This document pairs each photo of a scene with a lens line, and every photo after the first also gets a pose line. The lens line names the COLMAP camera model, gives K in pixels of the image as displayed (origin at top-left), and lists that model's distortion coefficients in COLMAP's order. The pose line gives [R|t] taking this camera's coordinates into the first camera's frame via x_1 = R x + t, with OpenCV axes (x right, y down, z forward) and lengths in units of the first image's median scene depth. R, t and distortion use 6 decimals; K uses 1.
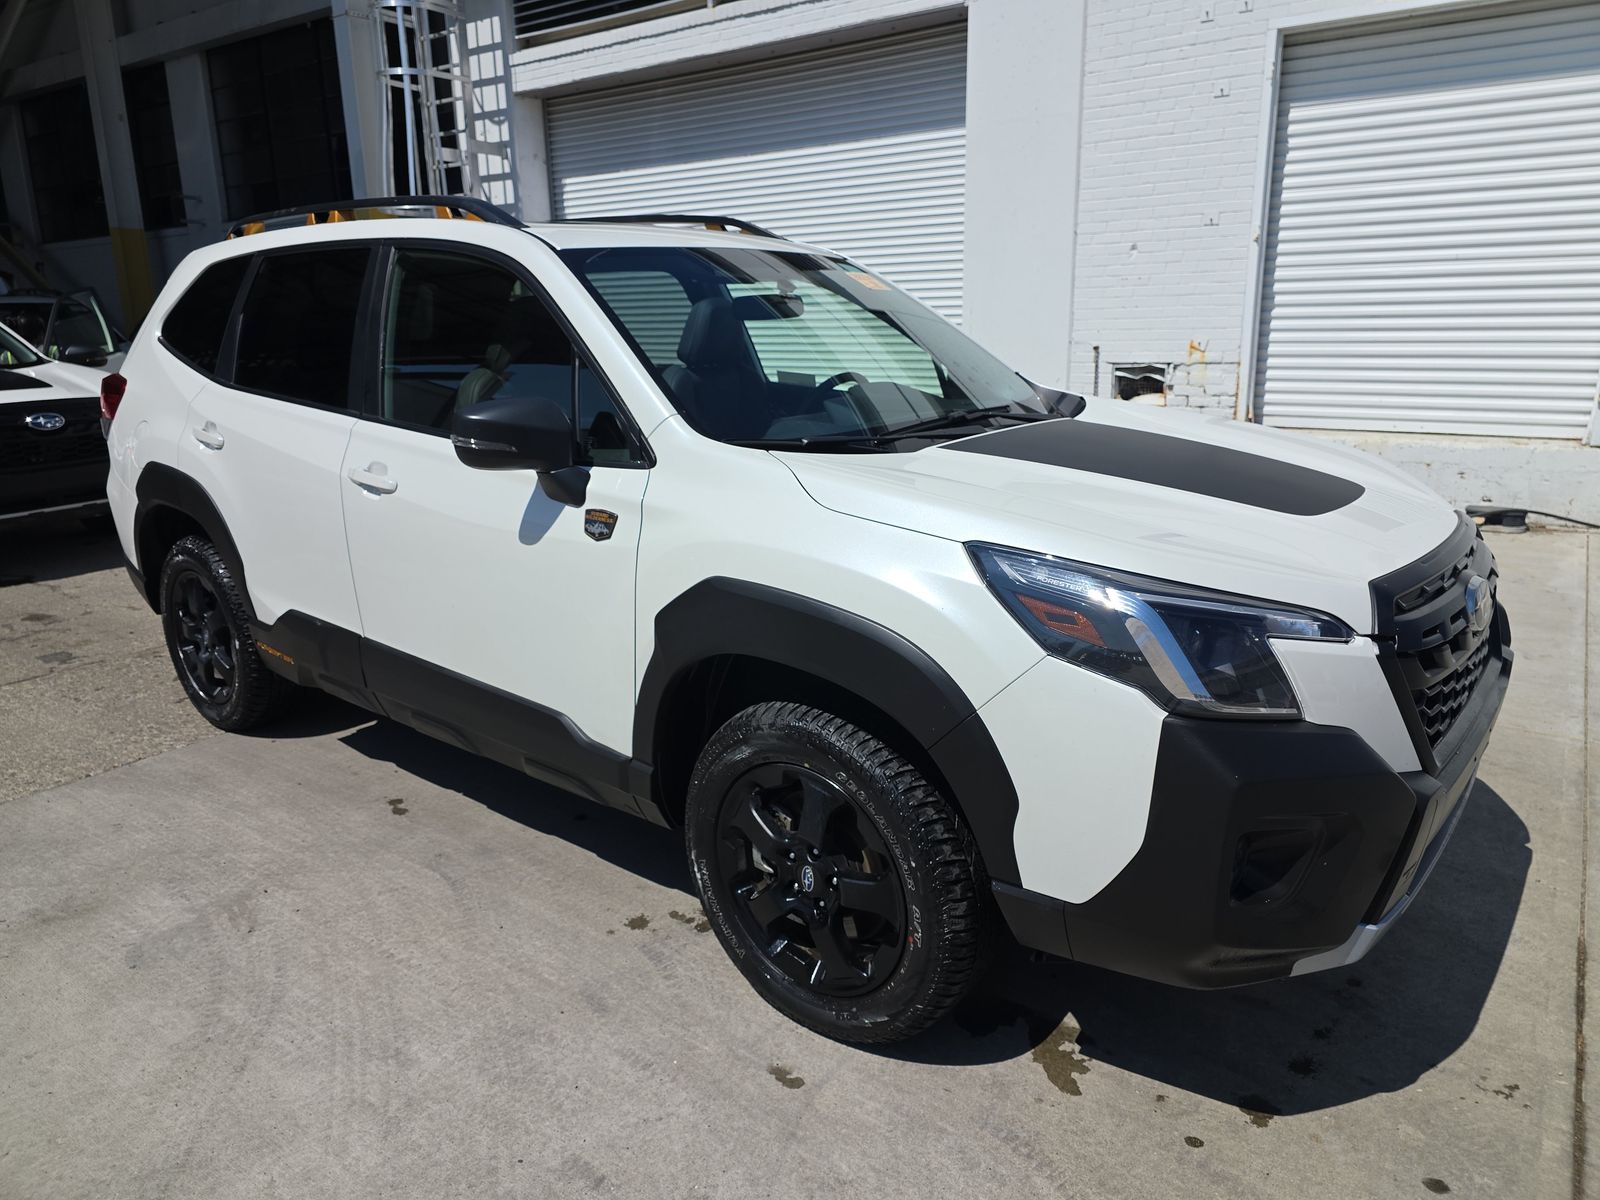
lens RADIAL K [[1066.0, 0, 794.8], [0, 1066.0, 588.1], [0, 0, 1]] dist [0.006909, -0.002863]
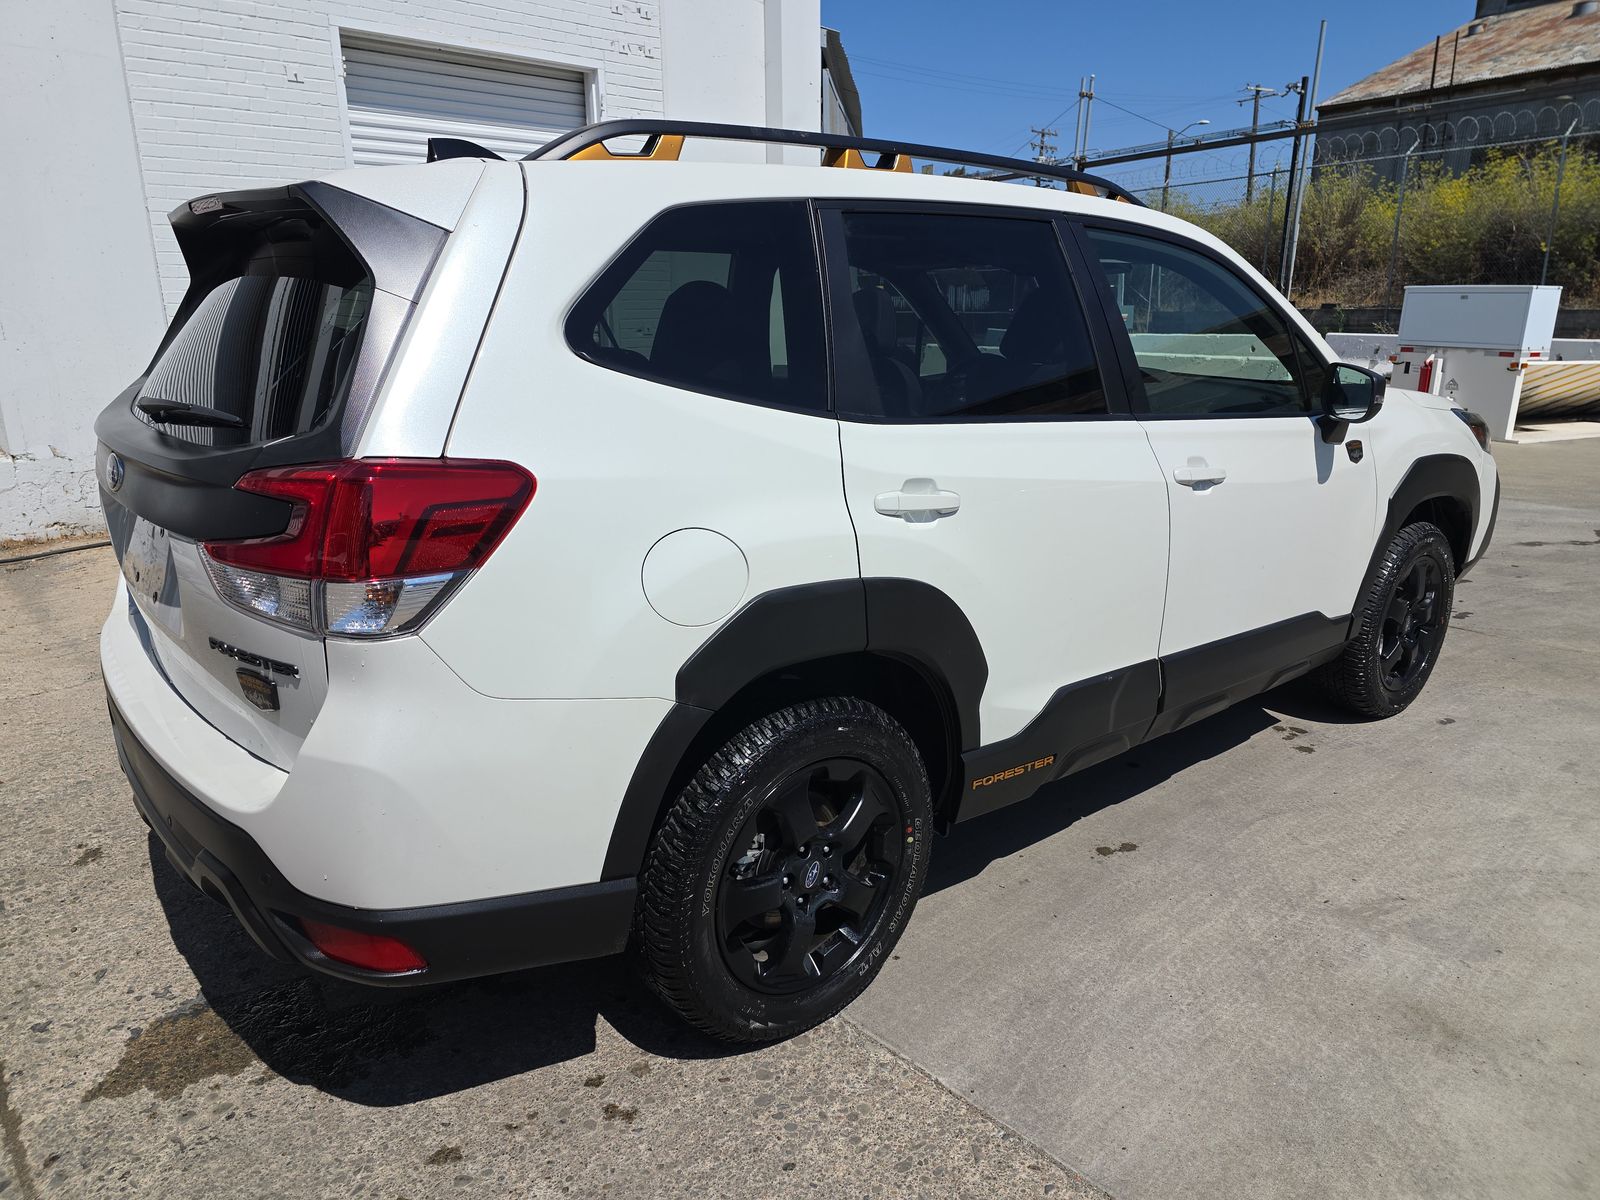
lens RADIAL K [[1066.0, 0, 794.8], [0, 1066.0, 588.1], [0, 0, 1]] dist [0.006909, -0.002863]
pose [[0.217417, -0.245727, 0.944642, -1.094544], [0.247353, 0.950072, 0.190210, -0.215688], [-0.944217, 0.192306, 0.267343, 0.870582]]
